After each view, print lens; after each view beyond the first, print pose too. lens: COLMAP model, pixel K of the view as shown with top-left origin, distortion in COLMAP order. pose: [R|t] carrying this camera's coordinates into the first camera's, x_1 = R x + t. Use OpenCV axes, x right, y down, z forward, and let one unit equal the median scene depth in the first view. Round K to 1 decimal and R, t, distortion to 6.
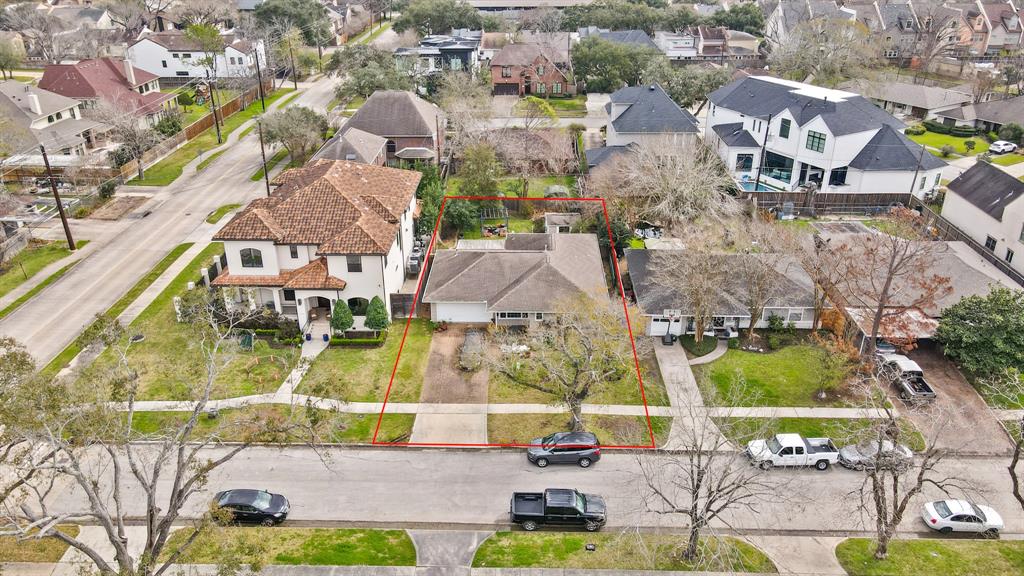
lens RADIAL K [[723.3, 0, 504.6], [0, 723.3, 285.7], [0, 0, 1]] dist [-0.003340, 0.038927]
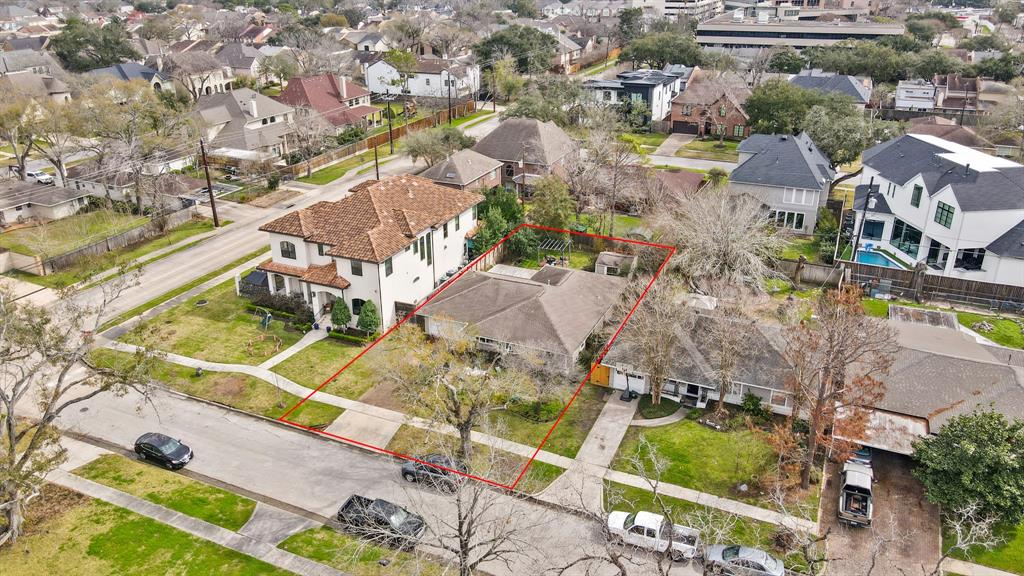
lens RADIAL K [[723.3, 0, 504.6], [0, 723.3, 285.7], [0, 0, 1]] dist [-0.003340, 0.038927]
pose [[0.925377, 0.156658, -0.345160, 0.299170], [-0.170004, 0.985406, -0.008536, -0.024983], [0.338786, 0.066577, 0.938505, 0.032659]]
